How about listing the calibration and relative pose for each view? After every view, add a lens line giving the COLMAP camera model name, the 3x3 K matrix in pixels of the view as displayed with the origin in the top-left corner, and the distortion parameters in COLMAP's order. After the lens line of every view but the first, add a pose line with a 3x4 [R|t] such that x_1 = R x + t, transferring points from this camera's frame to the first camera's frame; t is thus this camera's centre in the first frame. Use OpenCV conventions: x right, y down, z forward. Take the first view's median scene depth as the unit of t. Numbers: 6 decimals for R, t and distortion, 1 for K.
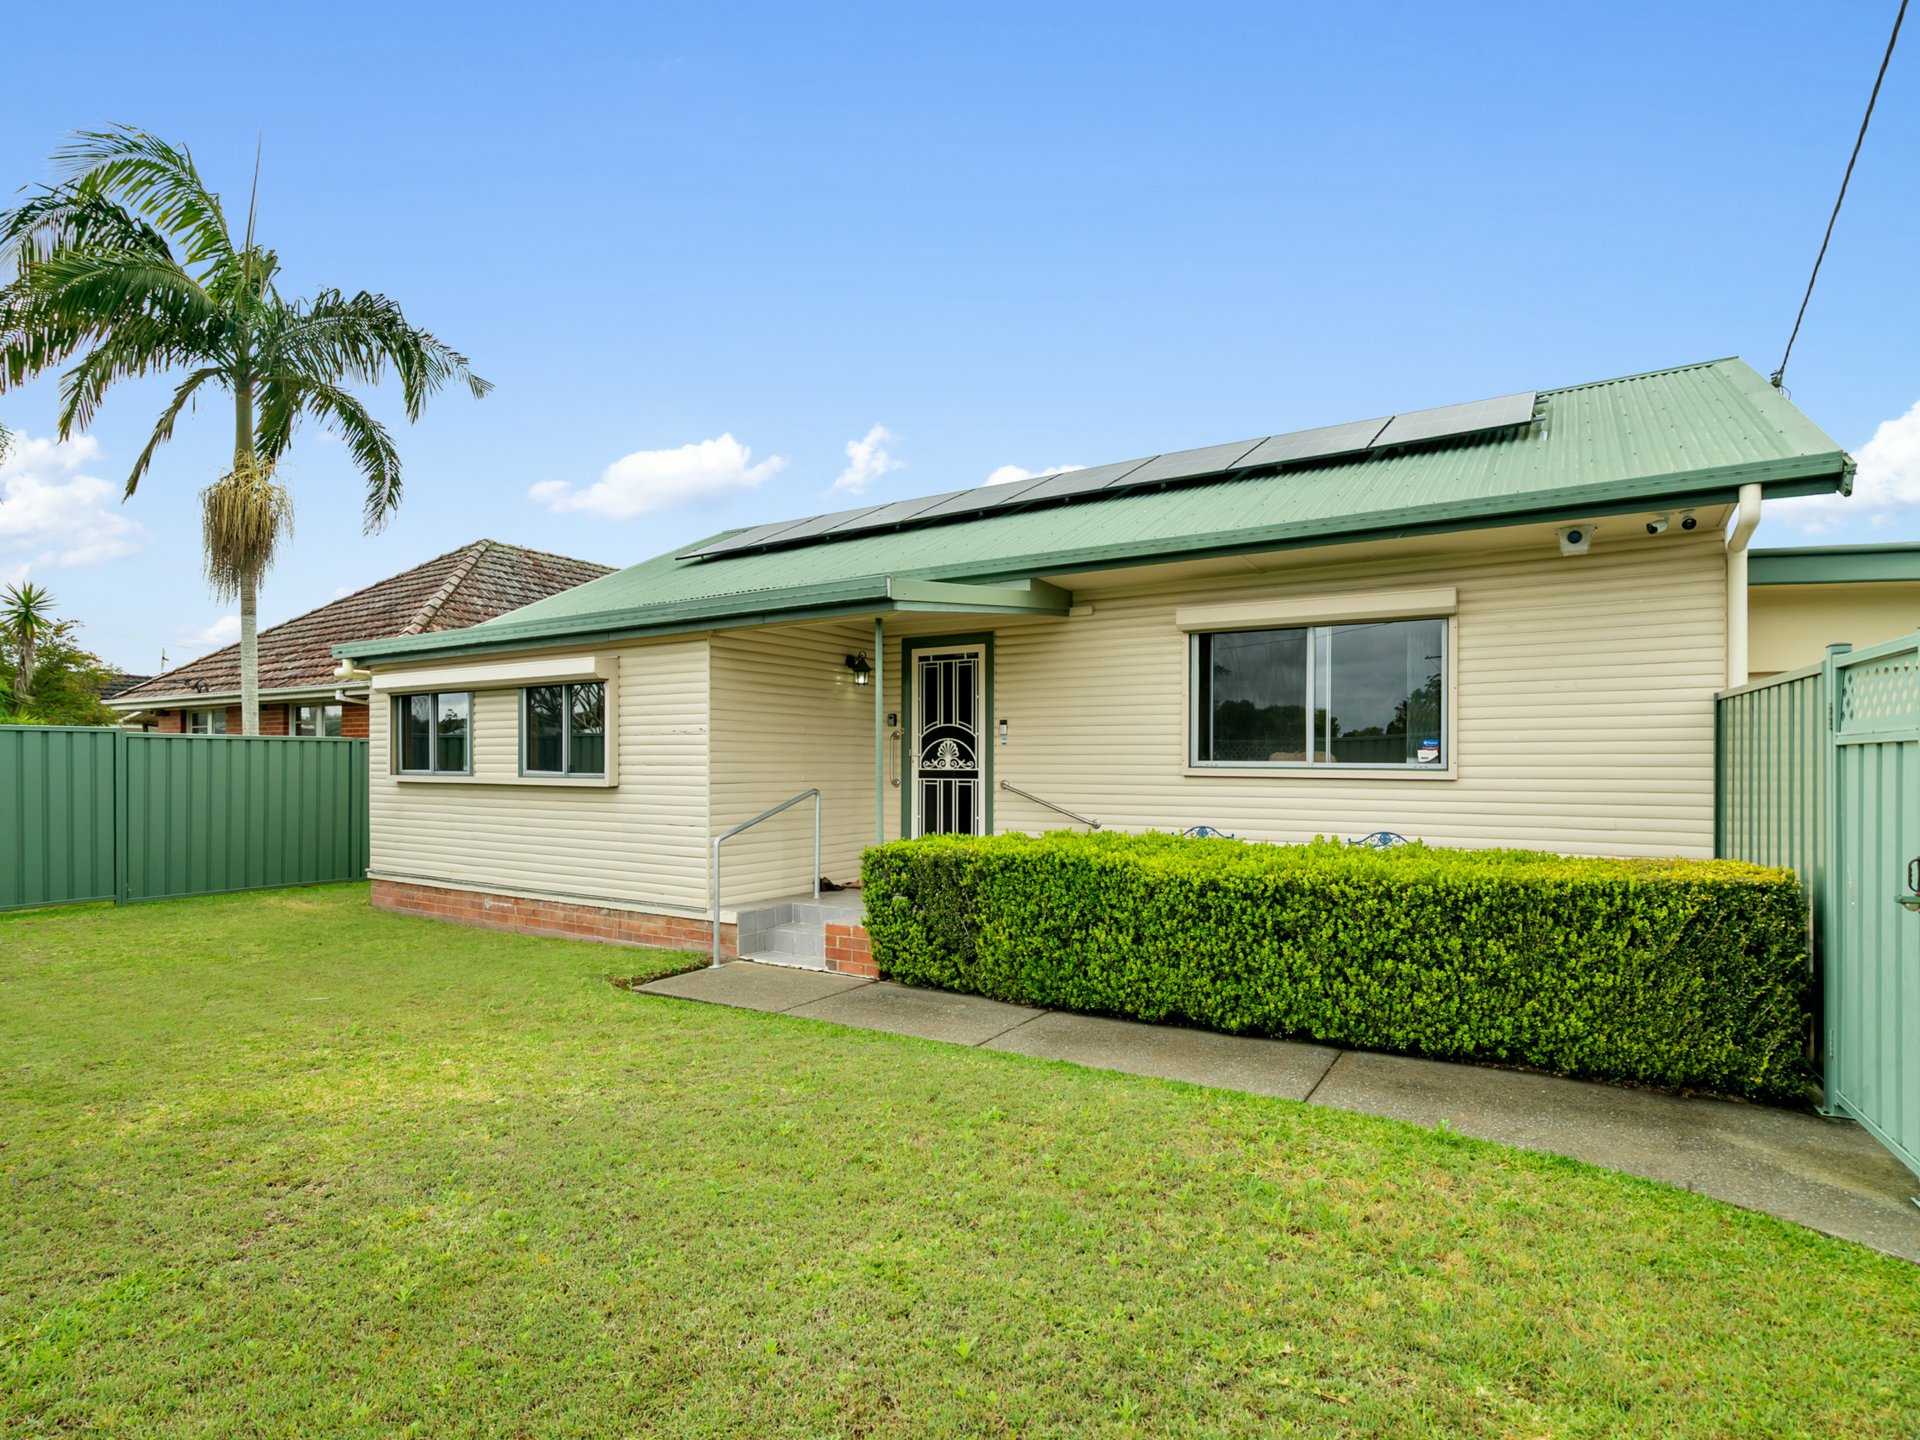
lens RADIAL K [[956.4, 0, 959.4], [0, 956.4, 770.6], [0, 0, 1]] dist [-0.000501, -0.000038]
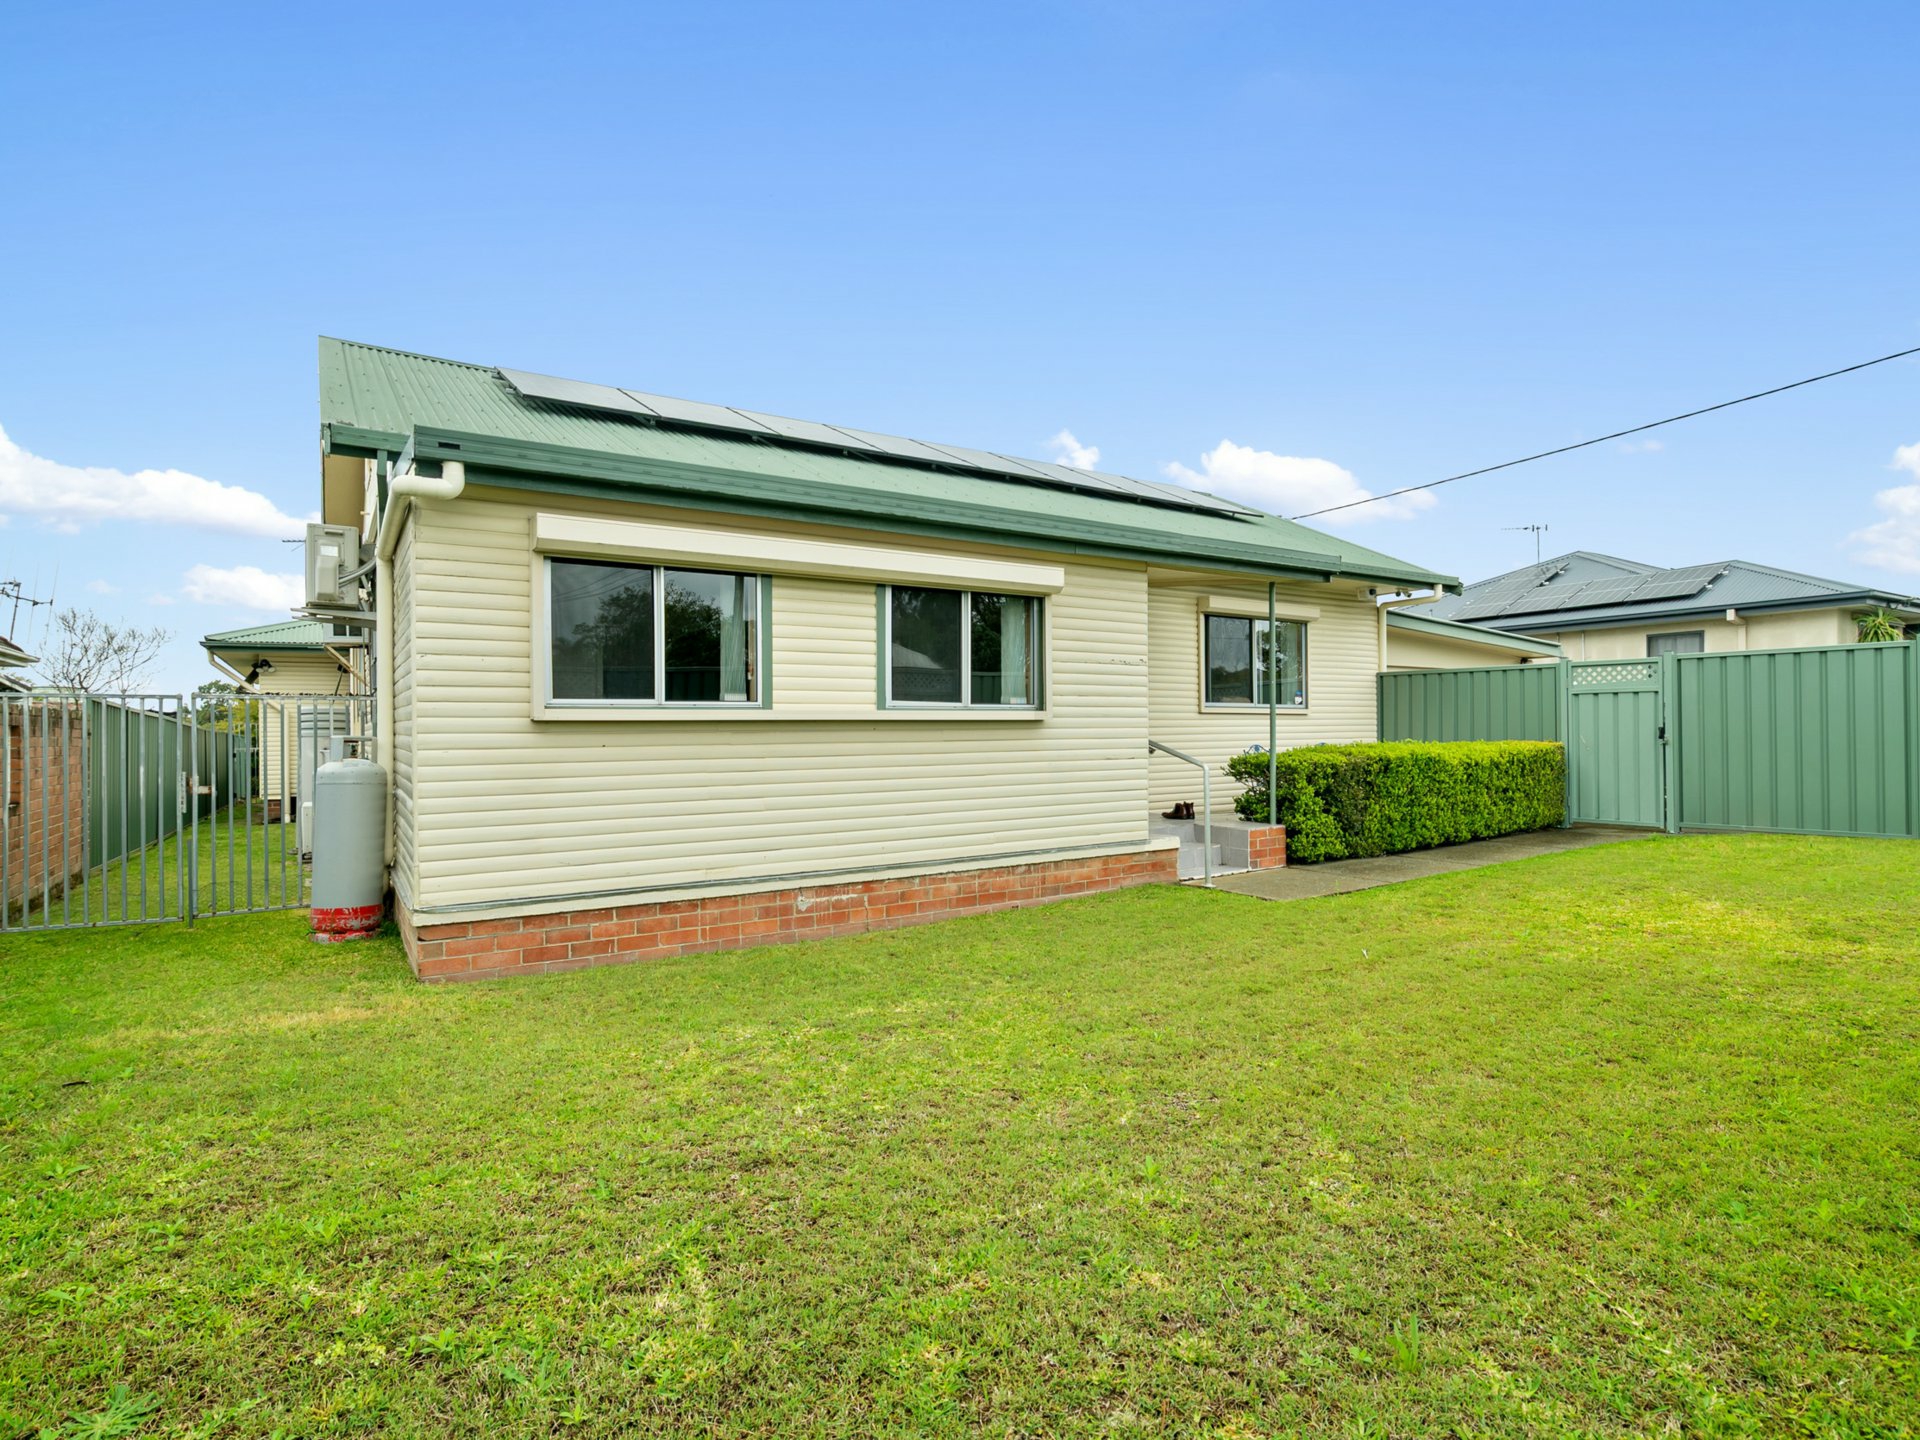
lens RADIAL K [[874.0, 0, 960.0], [0, 874.0, 720.0], [0, 0, 1]] dist [0.000729, 0.000117]
pose [[0.463788, 0.000869, 0.885946, -1.049649], [0.015696, 0.999835, -0.009198, 0.022063], [-0.885807, 0.018172, 0.463697, 0.672335]]
